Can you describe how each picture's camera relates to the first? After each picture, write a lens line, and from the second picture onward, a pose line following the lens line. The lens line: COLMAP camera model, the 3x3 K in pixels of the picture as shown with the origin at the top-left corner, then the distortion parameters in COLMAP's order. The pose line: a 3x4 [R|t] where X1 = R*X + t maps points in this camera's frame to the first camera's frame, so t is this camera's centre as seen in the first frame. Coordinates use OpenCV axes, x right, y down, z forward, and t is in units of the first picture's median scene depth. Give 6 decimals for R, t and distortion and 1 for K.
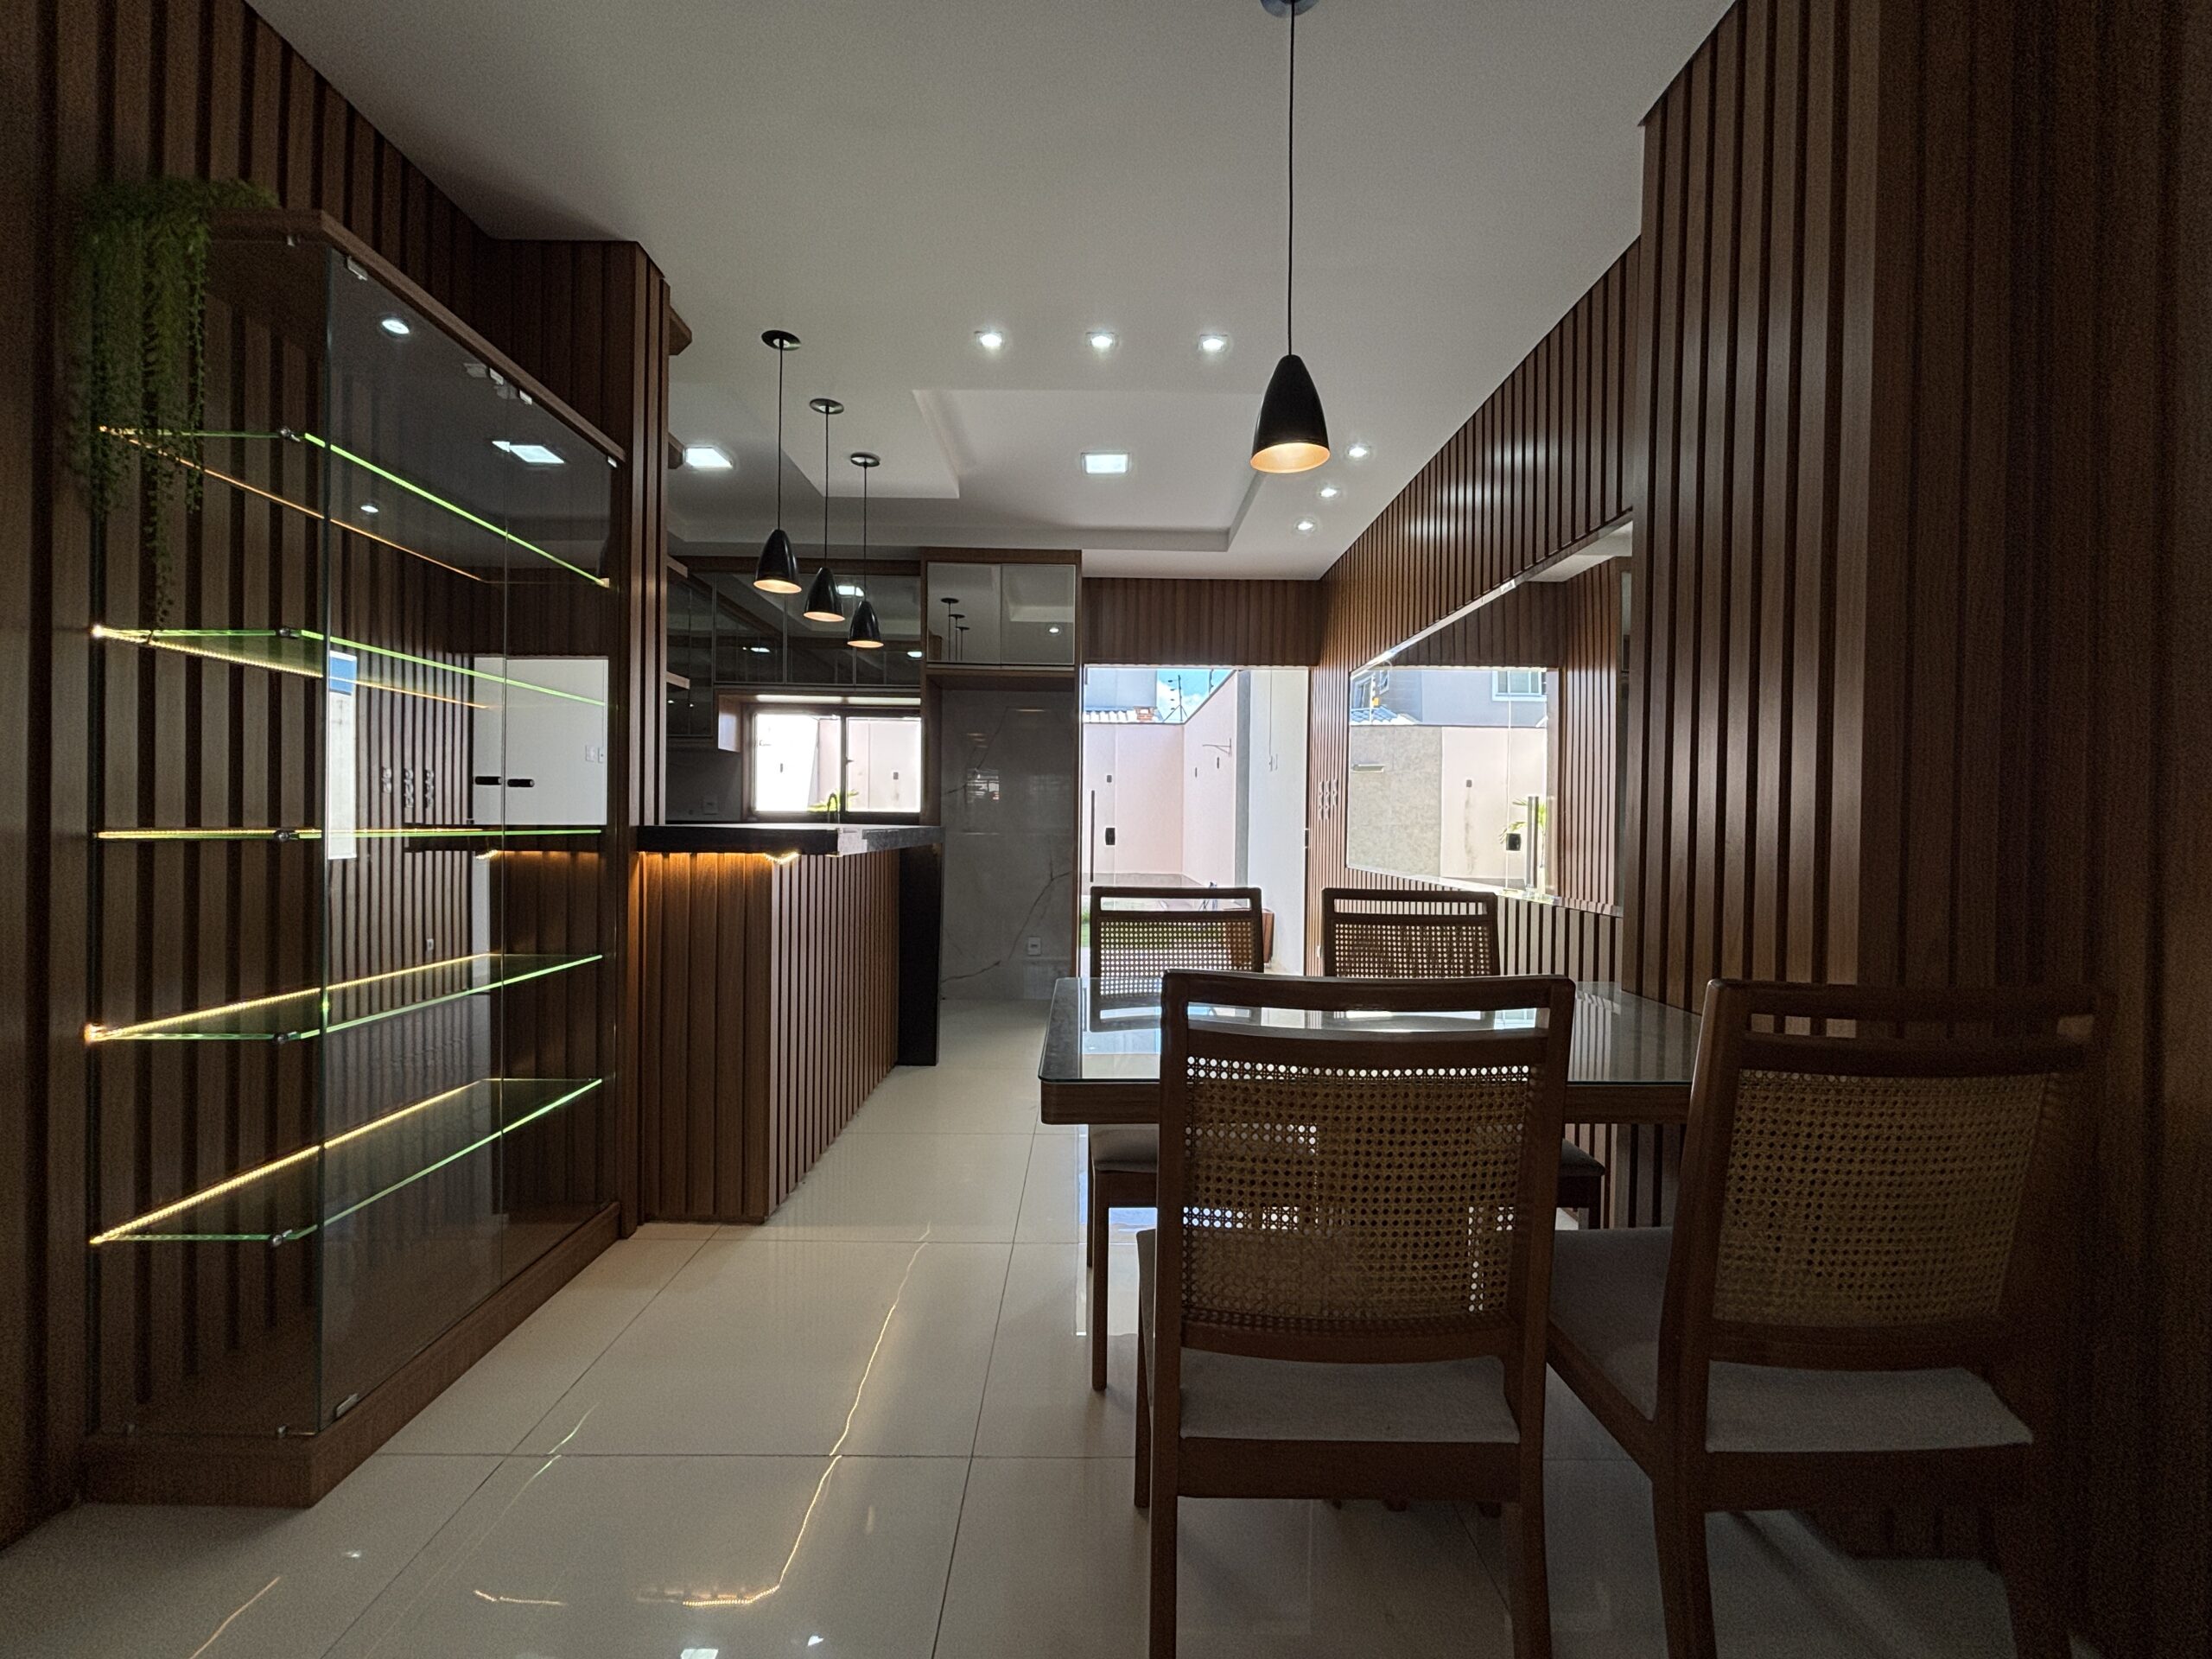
lens RADIAL K [[886.8, 0, 1110.1], [0, 886.8, 827.8], [0, 0, 1]] dist [0.000664, -0.000168]
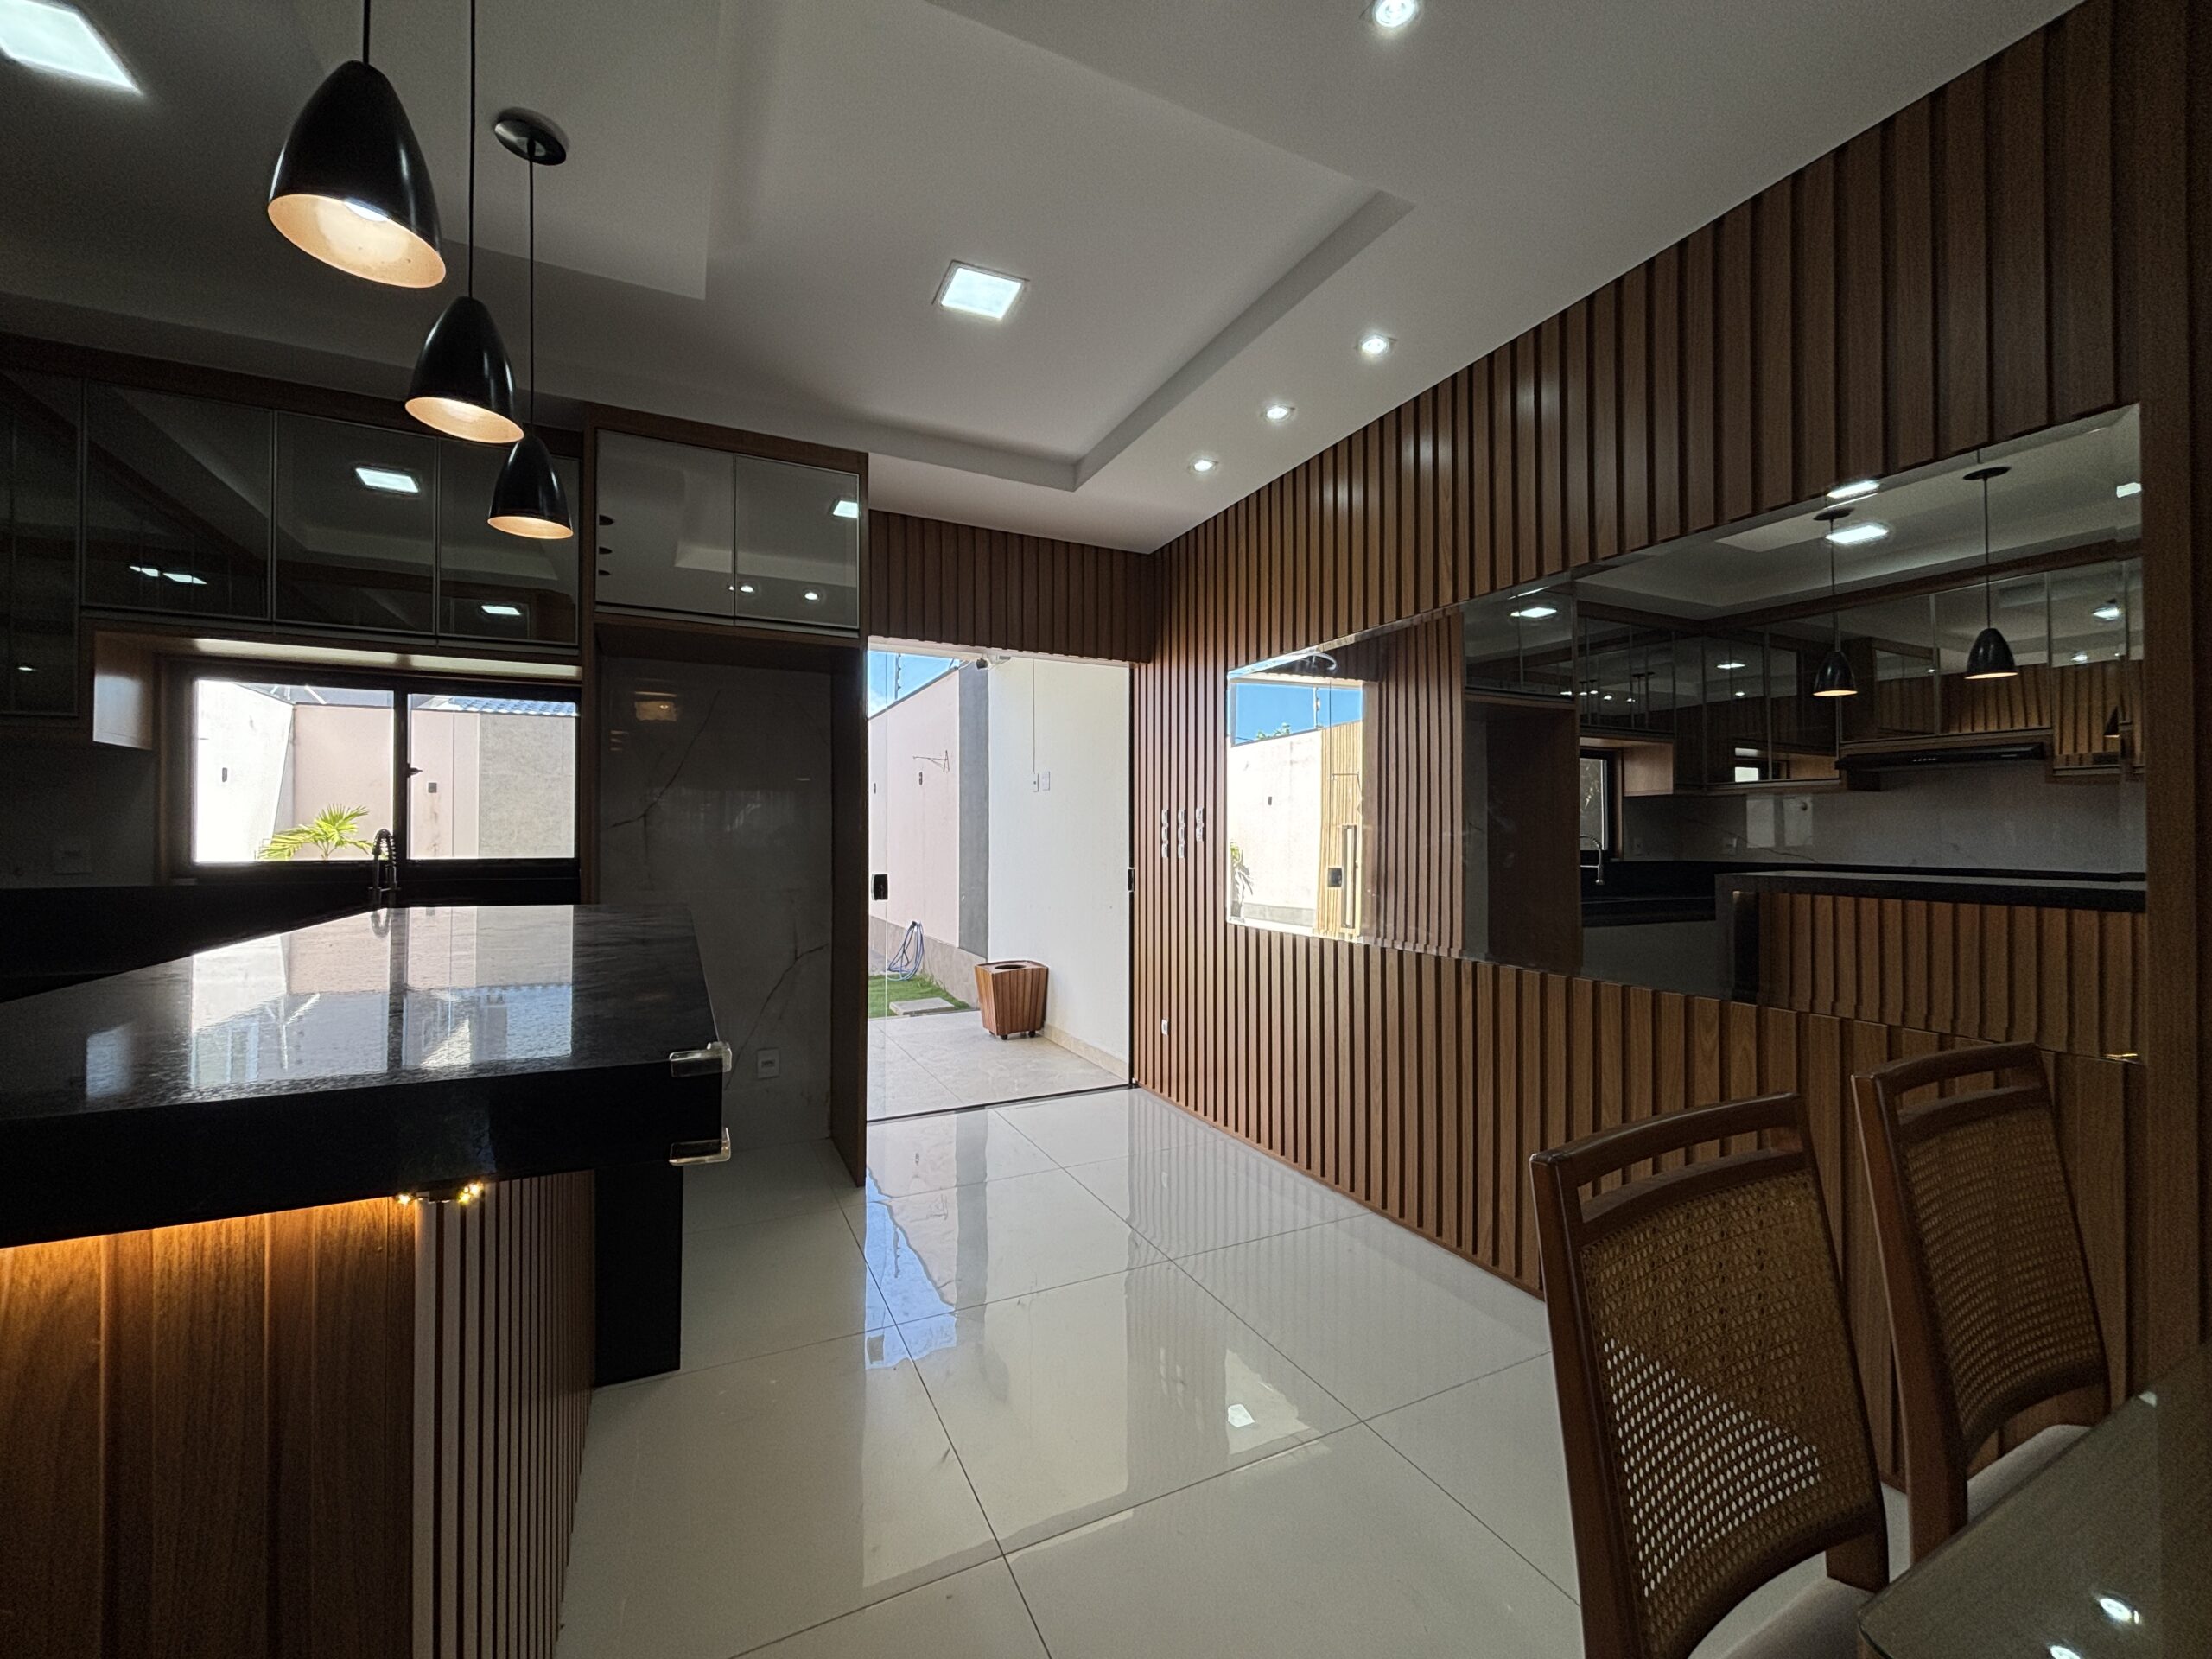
lens RADIAL K [[898.8, 0, 1110.3], [0, 898.8, 829.7], [0, 0, 1]] dist [-0.001194, 0.000944]
pose [[0.906965, -0.007865, 0.421133, -0.169379], [0.013532, 0.999854, -0.010470, -0.032582], [-0.420989, 0.015195, 0.906938, 0.372508]]
